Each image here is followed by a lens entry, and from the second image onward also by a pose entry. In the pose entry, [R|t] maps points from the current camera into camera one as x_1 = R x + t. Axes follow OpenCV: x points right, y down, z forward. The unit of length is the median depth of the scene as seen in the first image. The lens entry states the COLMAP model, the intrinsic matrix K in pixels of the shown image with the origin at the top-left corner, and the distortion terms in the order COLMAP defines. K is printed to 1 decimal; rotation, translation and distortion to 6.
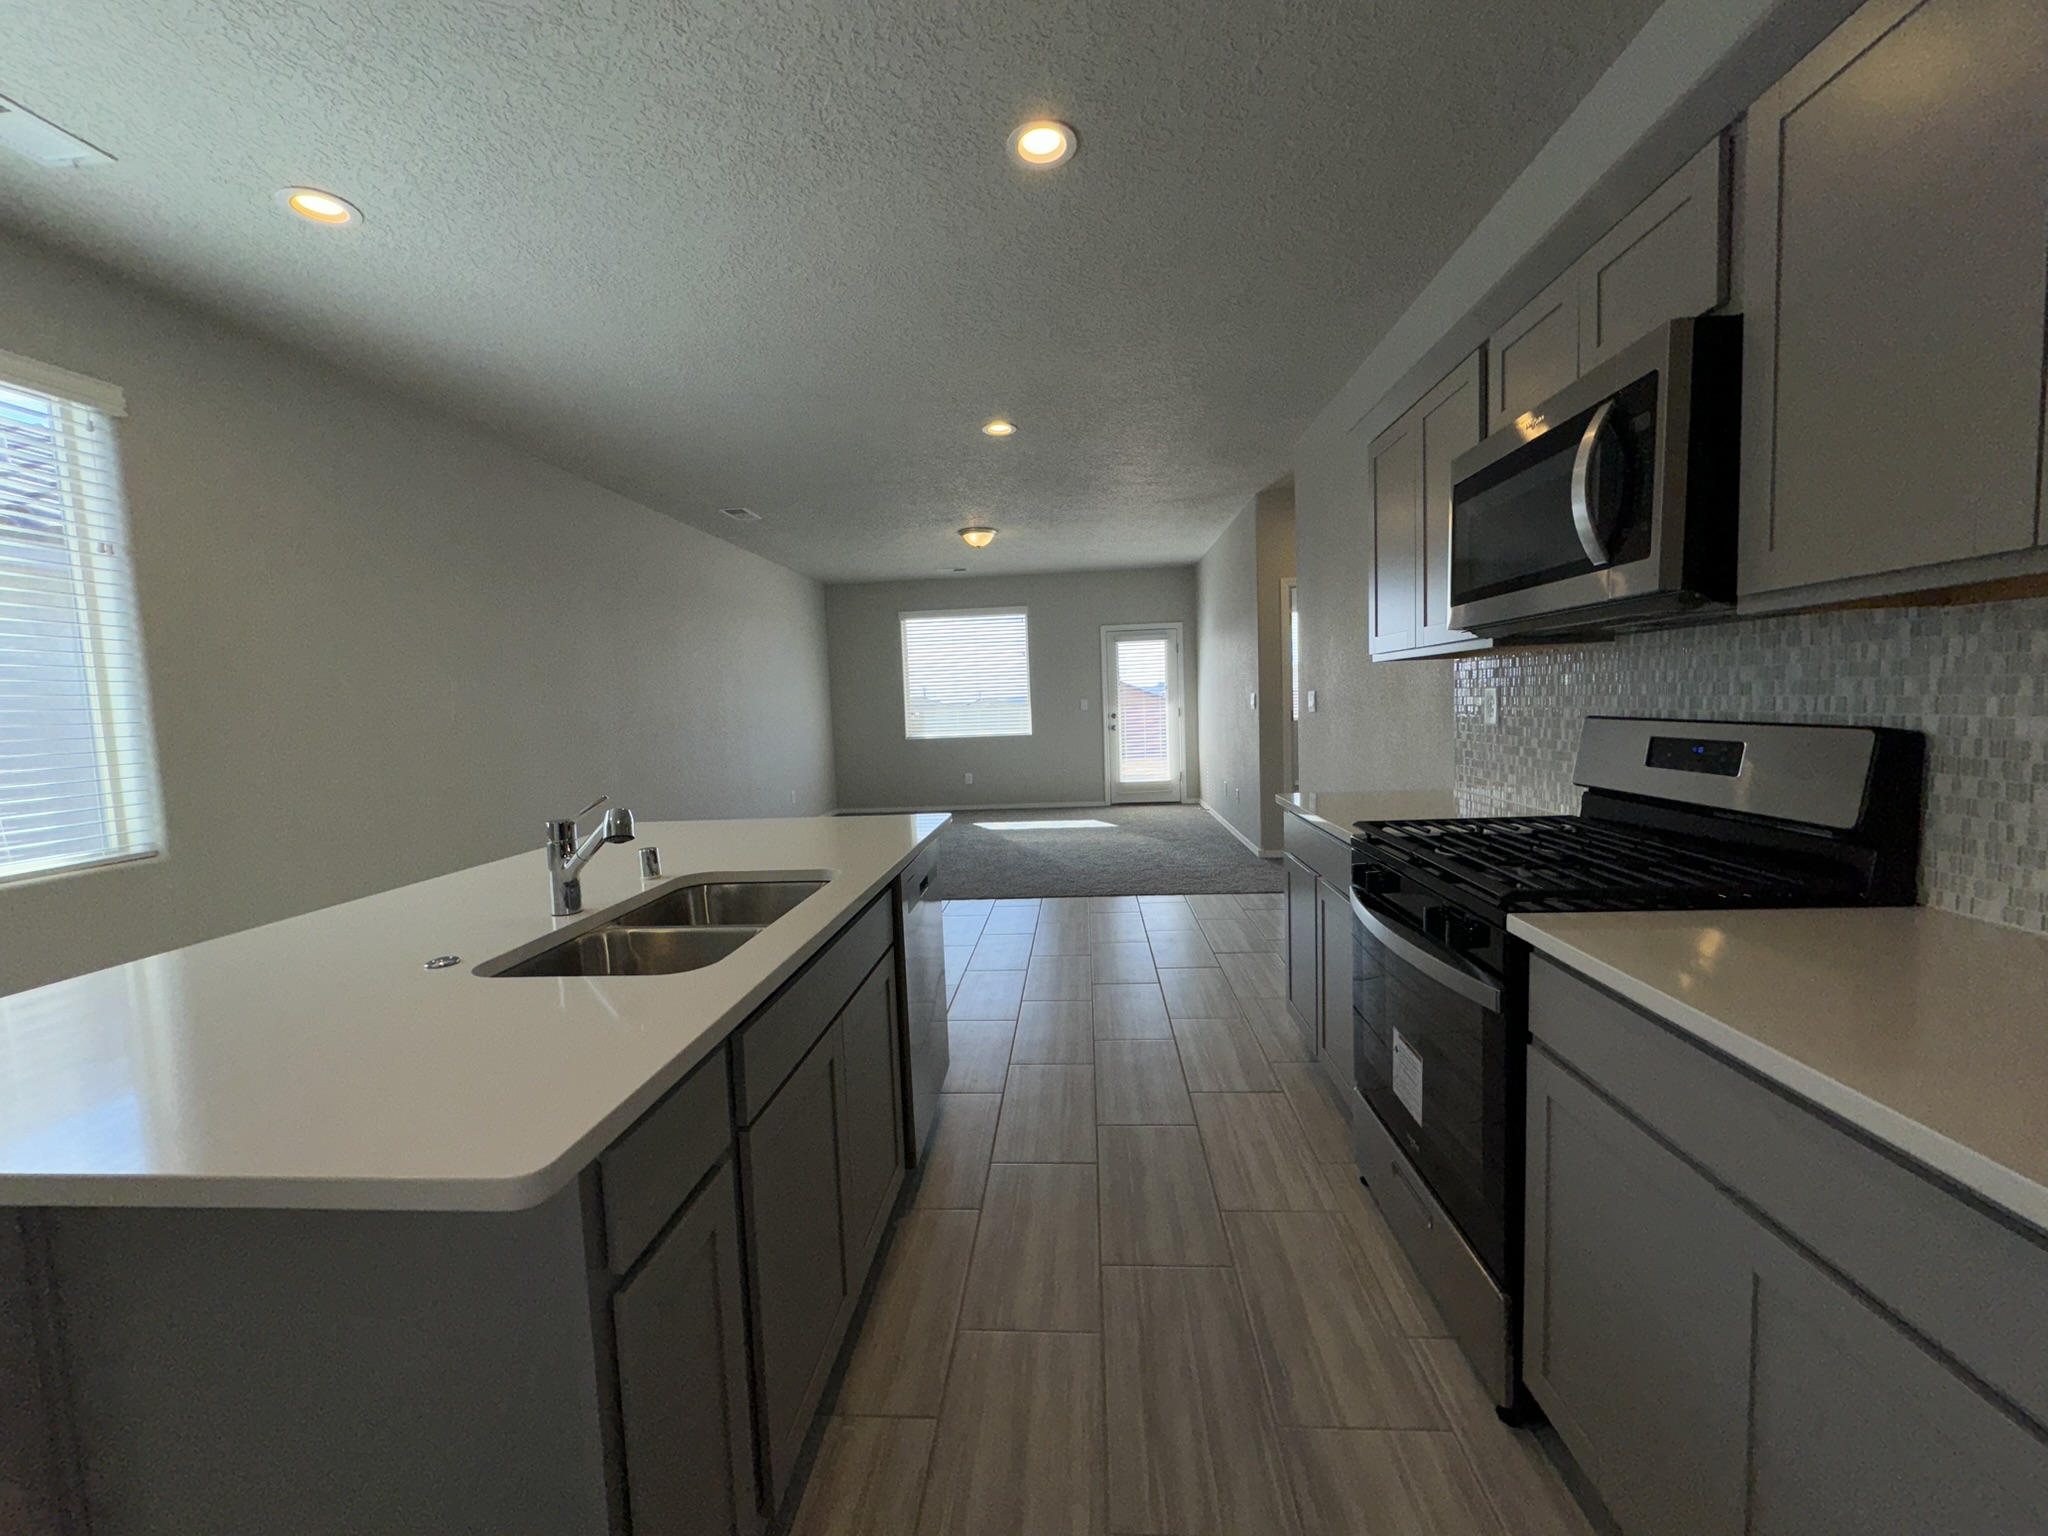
lens RADIAL K [[816.3, 0, 1024.0], [0, 816.3, 768.0], [0, 0, 1]] dist [0.015387, -0.000015]
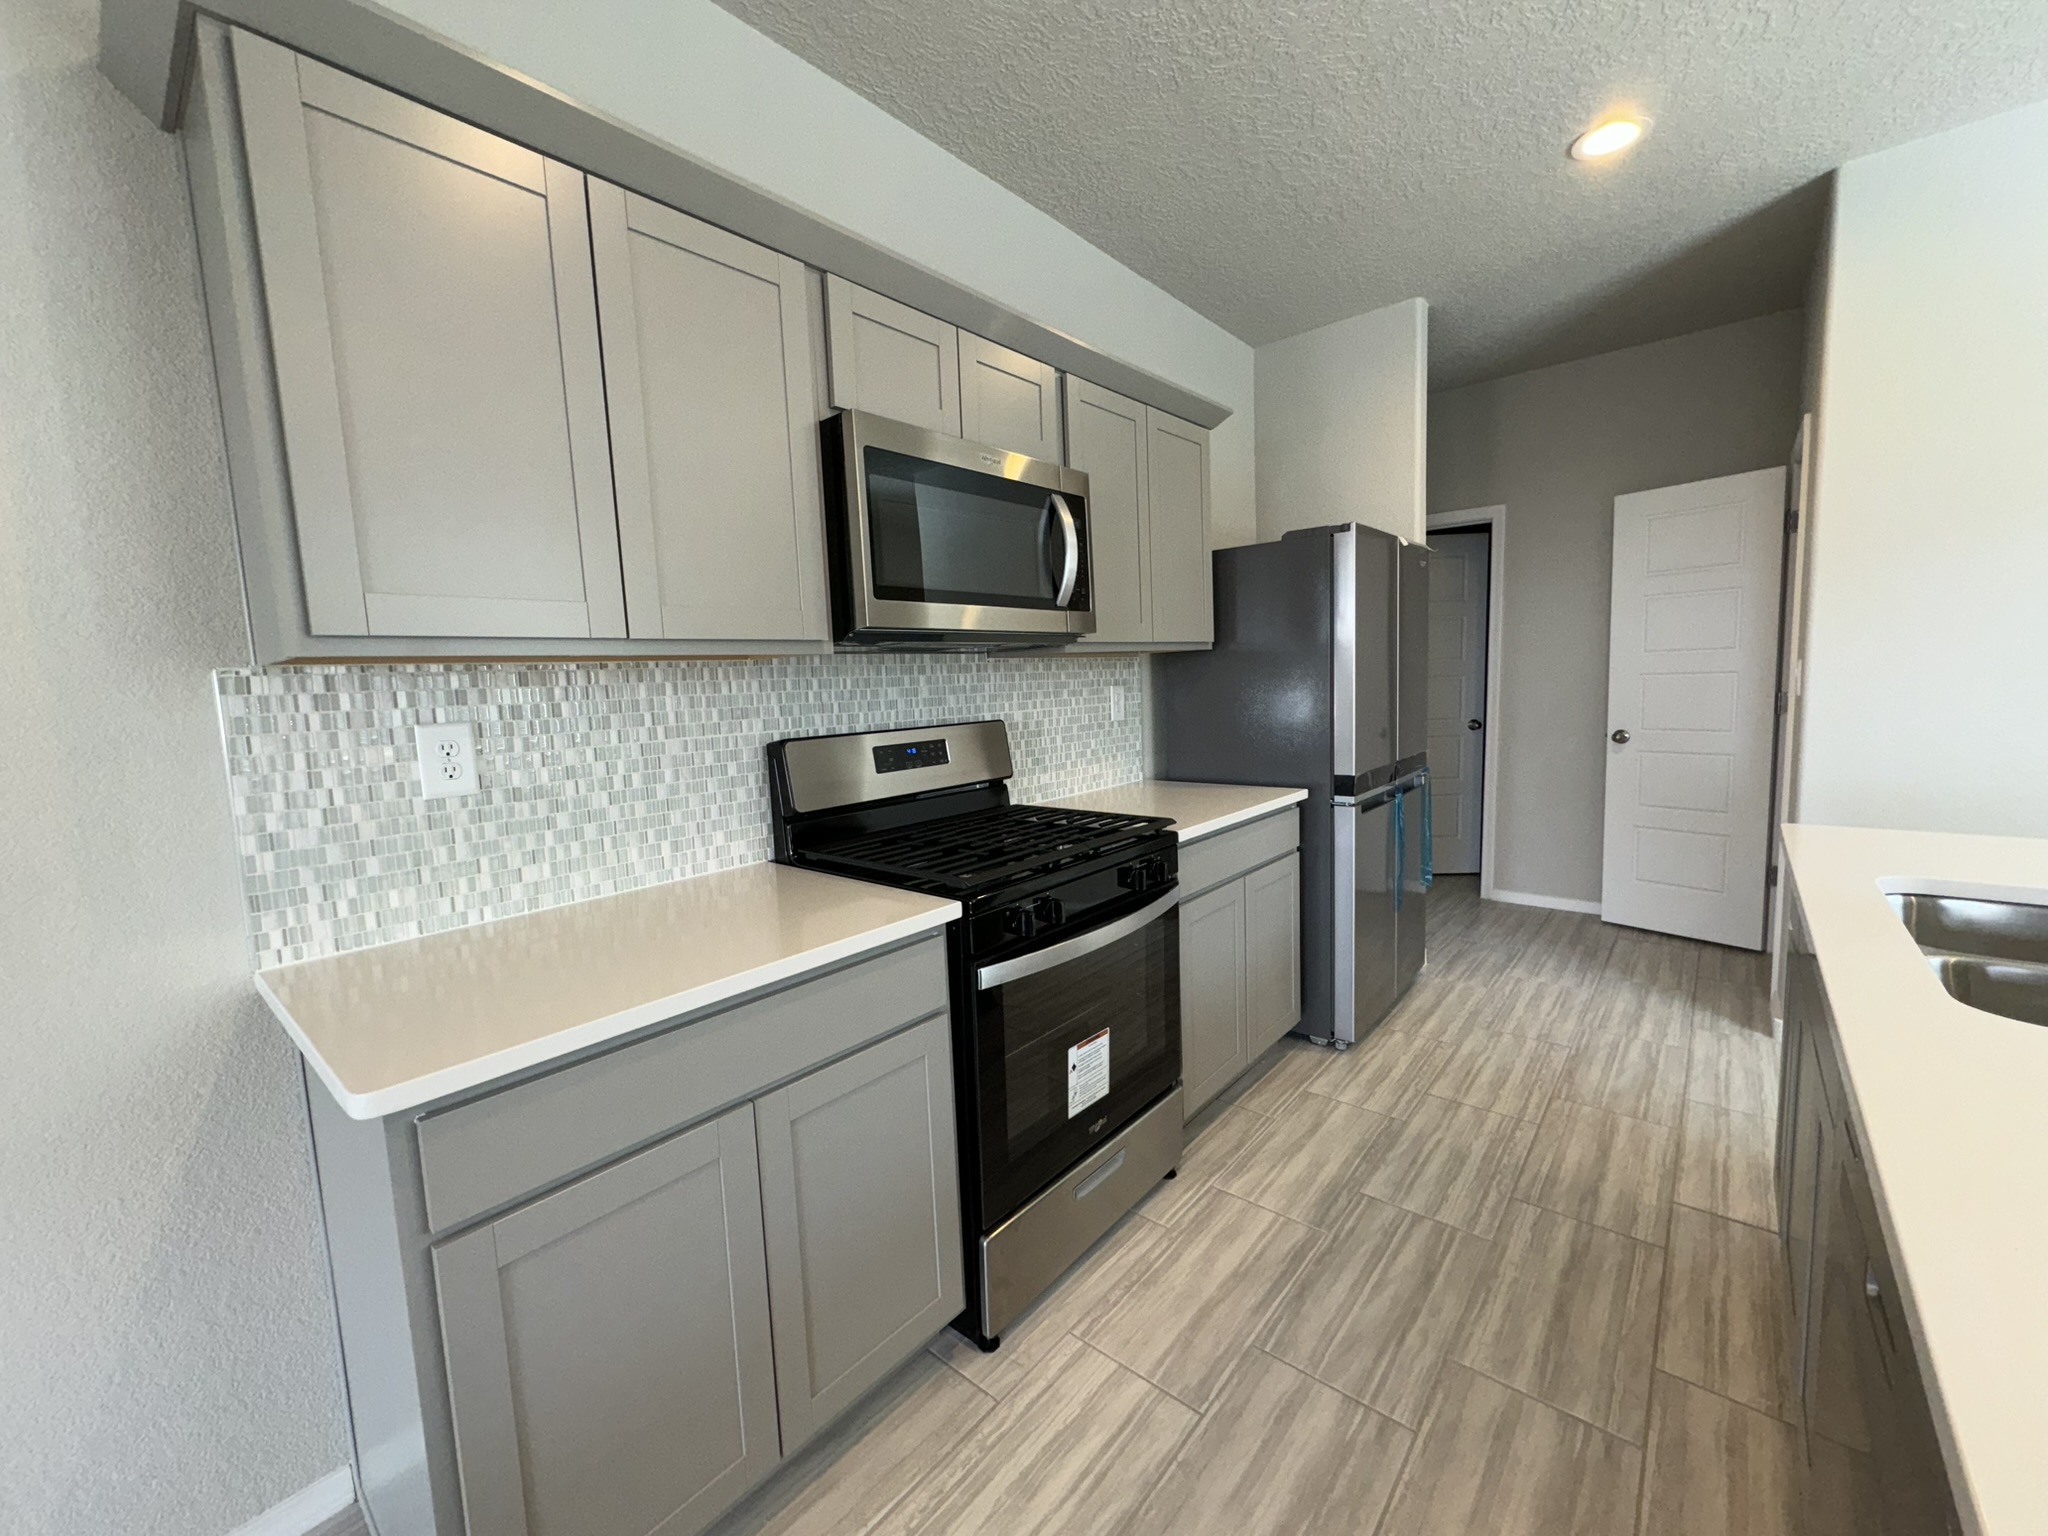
lens RADIAL K [[815.8, 0, 1025.1], [0, 815.8, 770.6], [0, 0, 1]] dist [-0.001789, 0.000054]
pose [[-0.801726, 0.005095, 0.597670, -0.056622], [0.120496, 0.980810, 0.153275, -0.120718], [-0.585420, 0.194902, -0.786954, 1.391868]]
